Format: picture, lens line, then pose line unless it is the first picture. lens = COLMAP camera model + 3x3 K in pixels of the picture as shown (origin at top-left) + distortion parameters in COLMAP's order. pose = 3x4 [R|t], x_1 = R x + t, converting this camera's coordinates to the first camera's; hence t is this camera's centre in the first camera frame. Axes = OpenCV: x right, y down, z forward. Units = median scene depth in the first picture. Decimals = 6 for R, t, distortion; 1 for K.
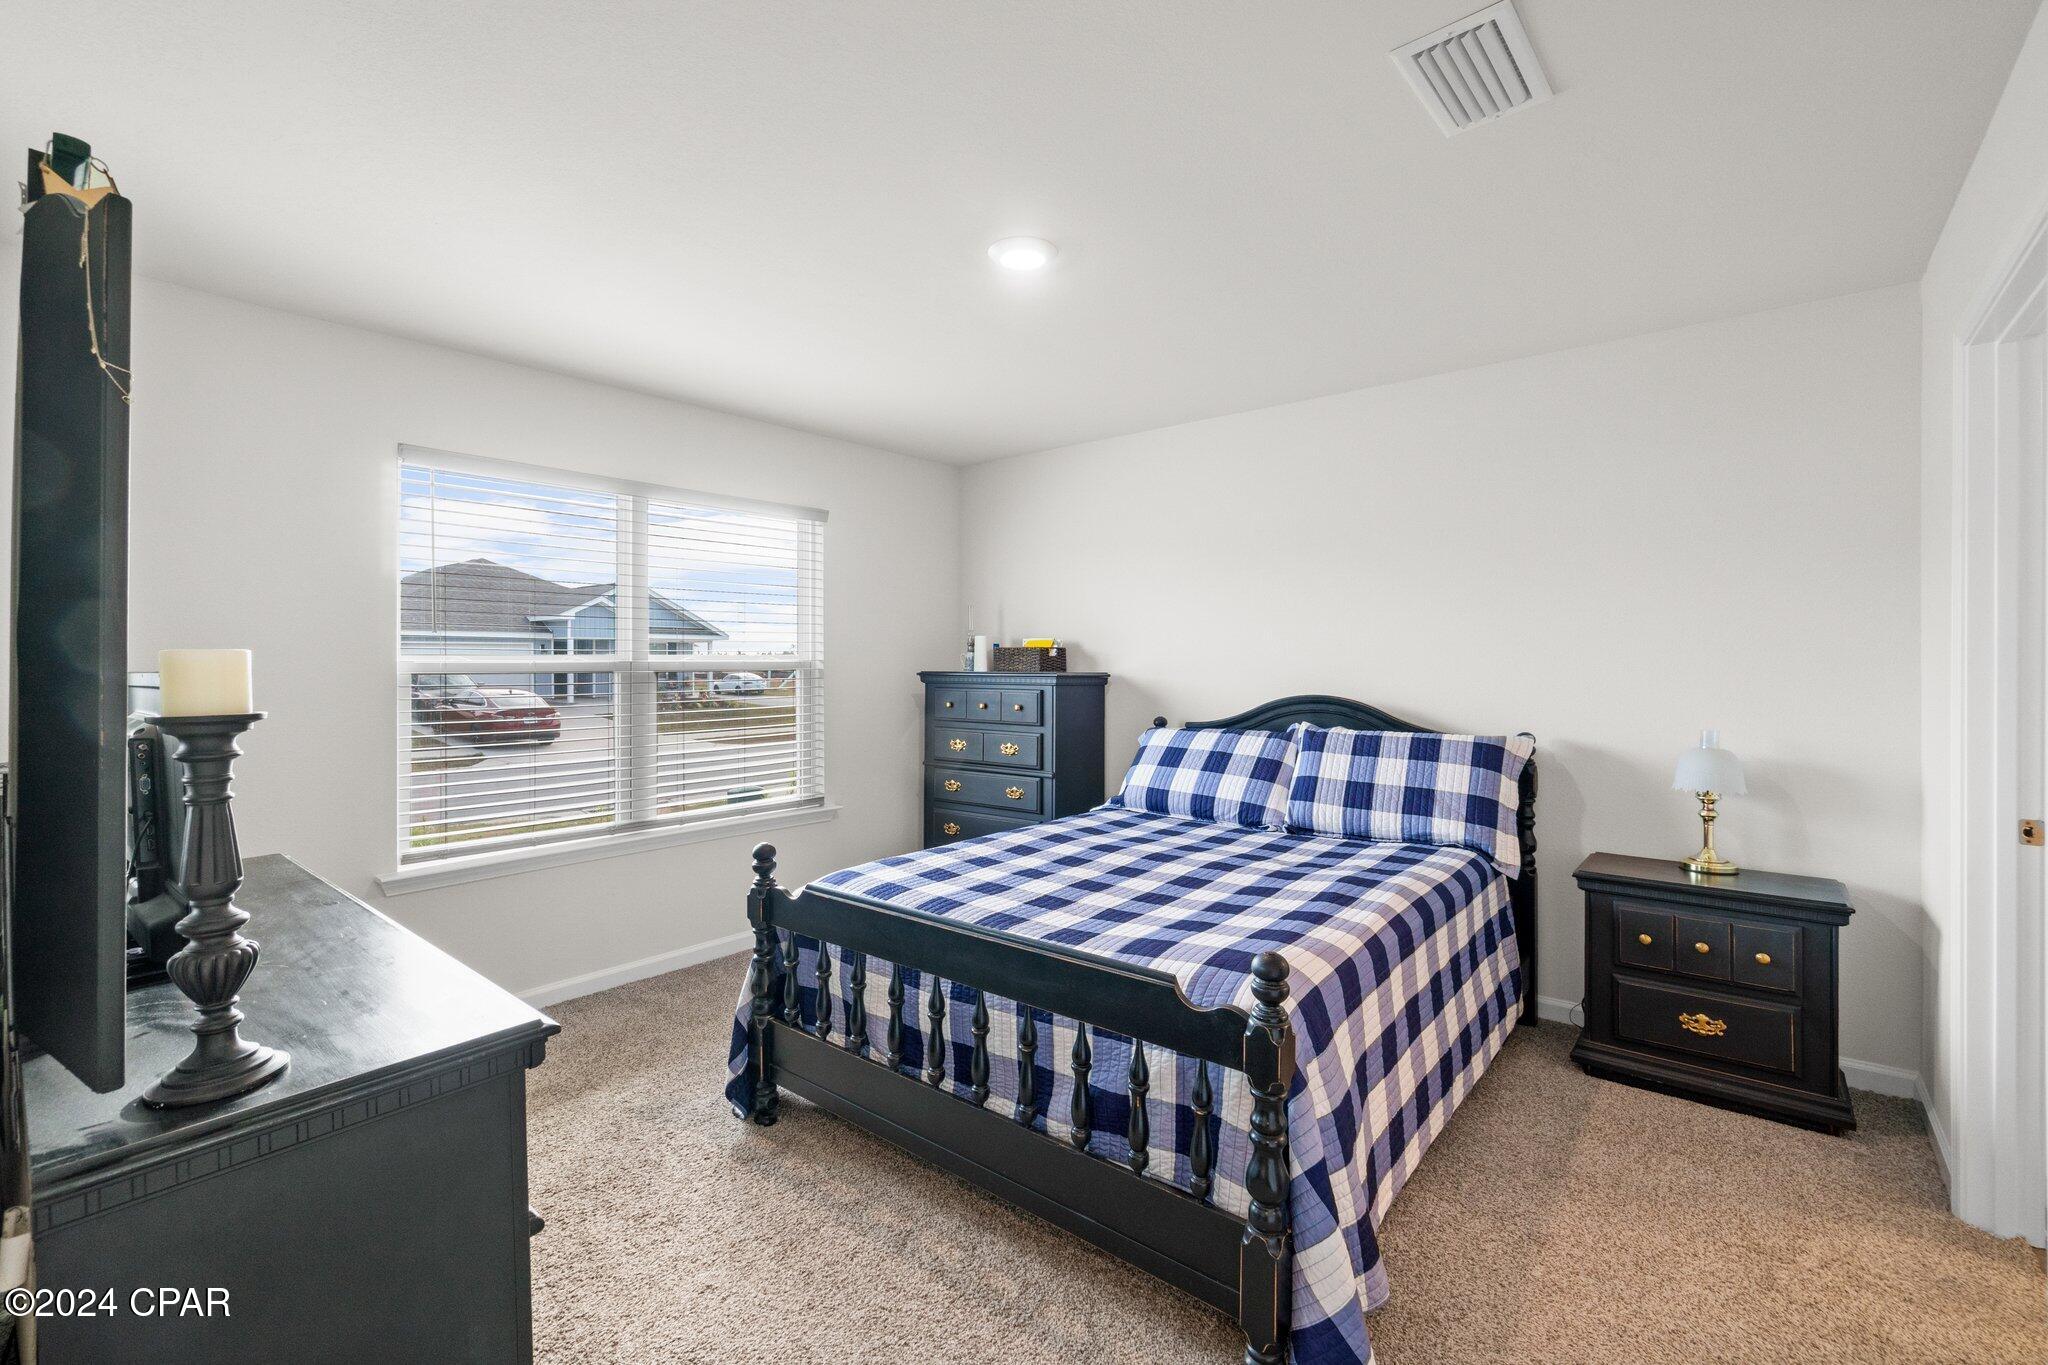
lens RADIAL K [[889.6, 0, 1016.7], [0, 889.6, 681.9], [0, 0, 1]] dist [-0.003212, -0.000175]
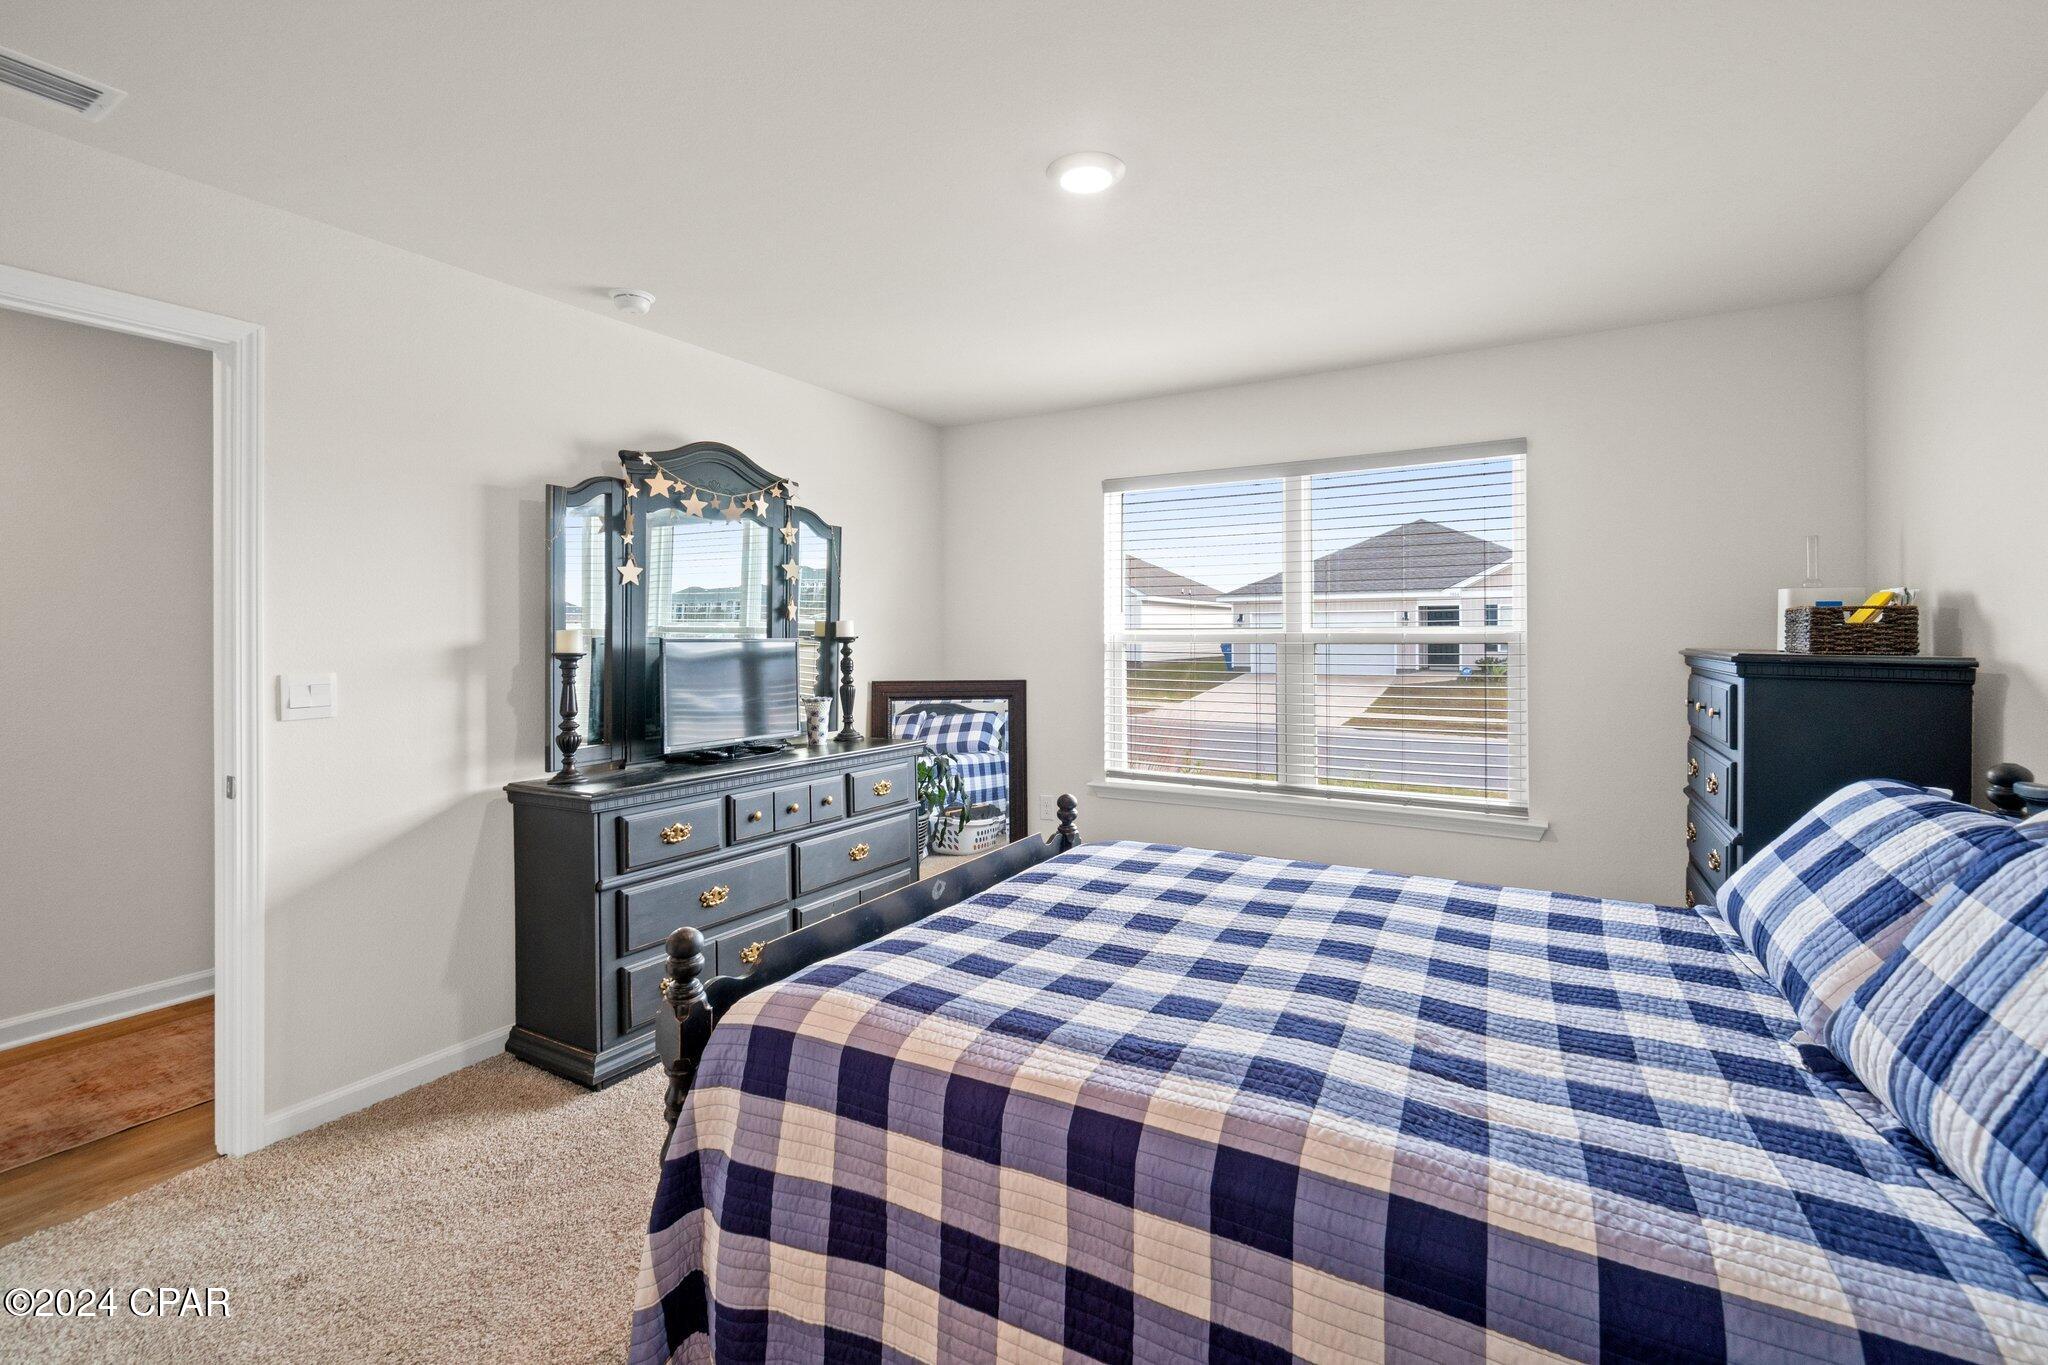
lens RADIAL K [[905.6, 0, 1022.7], [0, 905.6, 659.7], [0, 0, 1]] dist [-0.007062, -0.000038]
pose [[0.160972, 0.030451, -0.986489, 0.615767], [-0.020772, 0.999407, 0.027460, -0.015091], [0.986740, 0.016071, 0.161509, 0.555332]]
